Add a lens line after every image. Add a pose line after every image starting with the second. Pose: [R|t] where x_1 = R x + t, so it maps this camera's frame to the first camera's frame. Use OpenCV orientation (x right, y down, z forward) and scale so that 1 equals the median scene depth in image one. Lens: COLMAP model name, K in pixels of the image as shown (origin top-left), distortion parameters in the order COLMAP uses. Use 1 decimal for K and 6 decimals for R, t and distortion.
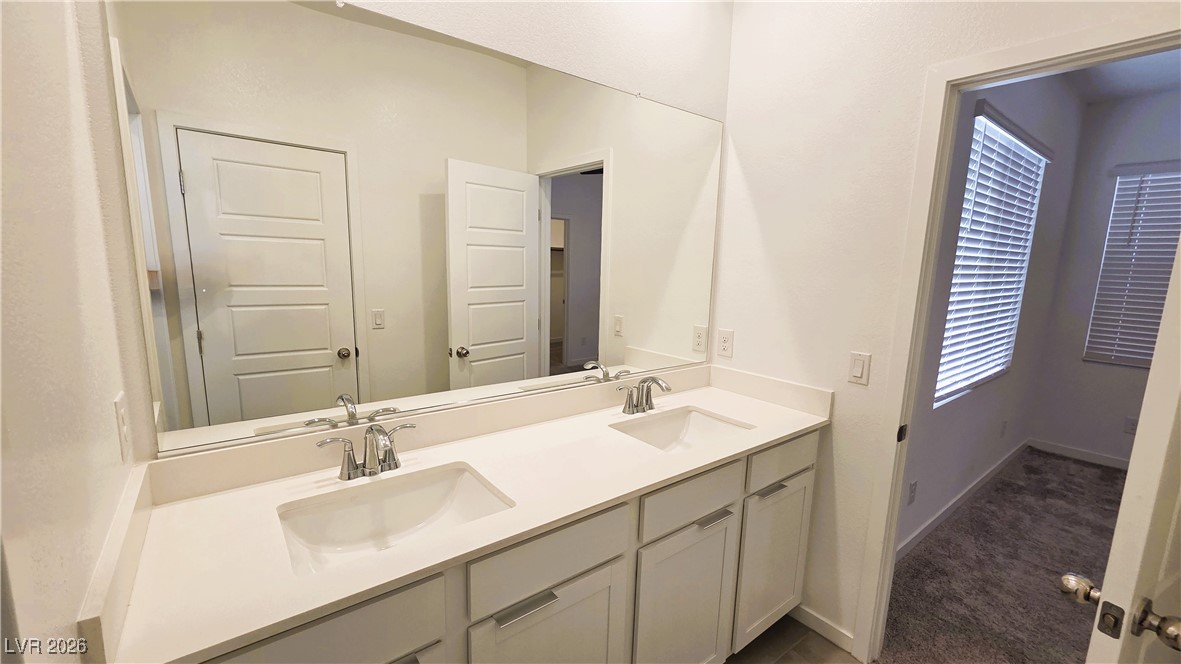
lens RADIAL K [[481.3, 0, 591.0], [0, 481.3, 340.2], [0, 0, 1]] dist [-0.001836, -0.000169]
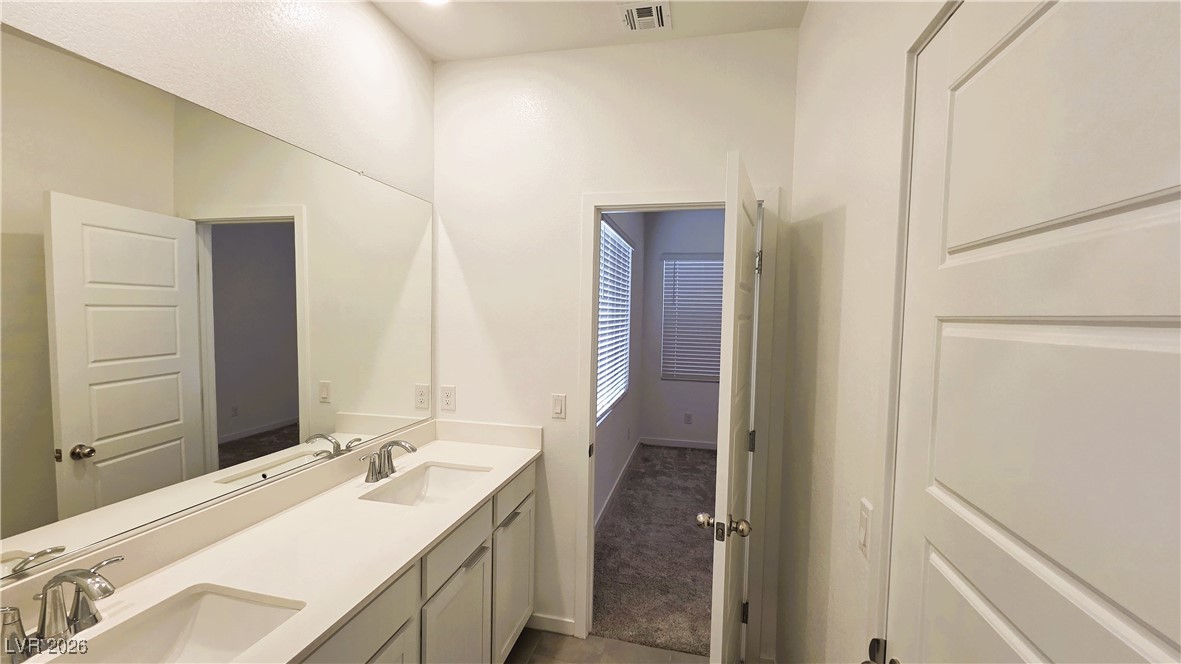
lens RADIAL K [[481.3, 0, 589.4], [0, 481.3, 335.5], [0, 0, 1]] dist [-0.001836, -0.000169]
pose [[0.776422, -0.037928, 0.629071, -0.161660], [0.100418, 0.992880, -0.064077, -0.034118], [-0.622161, 0.112921, 0.774703, -0.072124]]
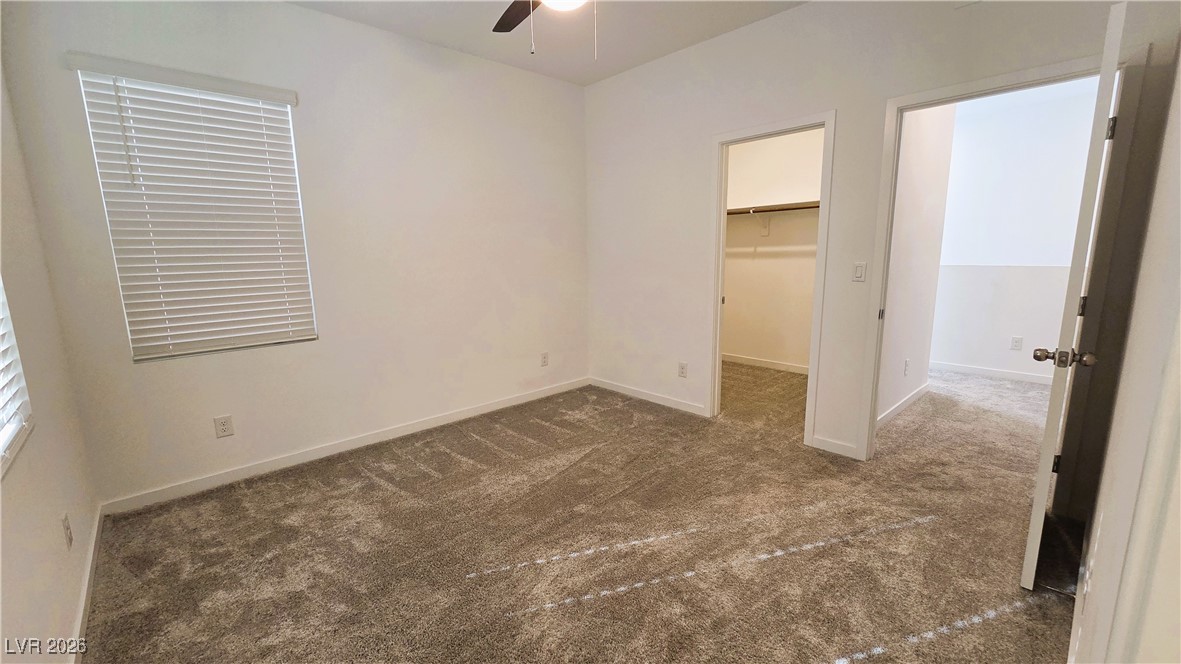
lens RADIAL K [[481.3, 0, 583.8], [0, 481.3, 338.4], [0, 0, 1]] dist [-0.001836, -0.000169]
pose [[-0.084353, -0.199699, 0.976220, 0.605422], [0.177644, 0.961002, 0.211936, -0.031230], [-0.980473, 0.191297, -0.045588, 0.756171]]
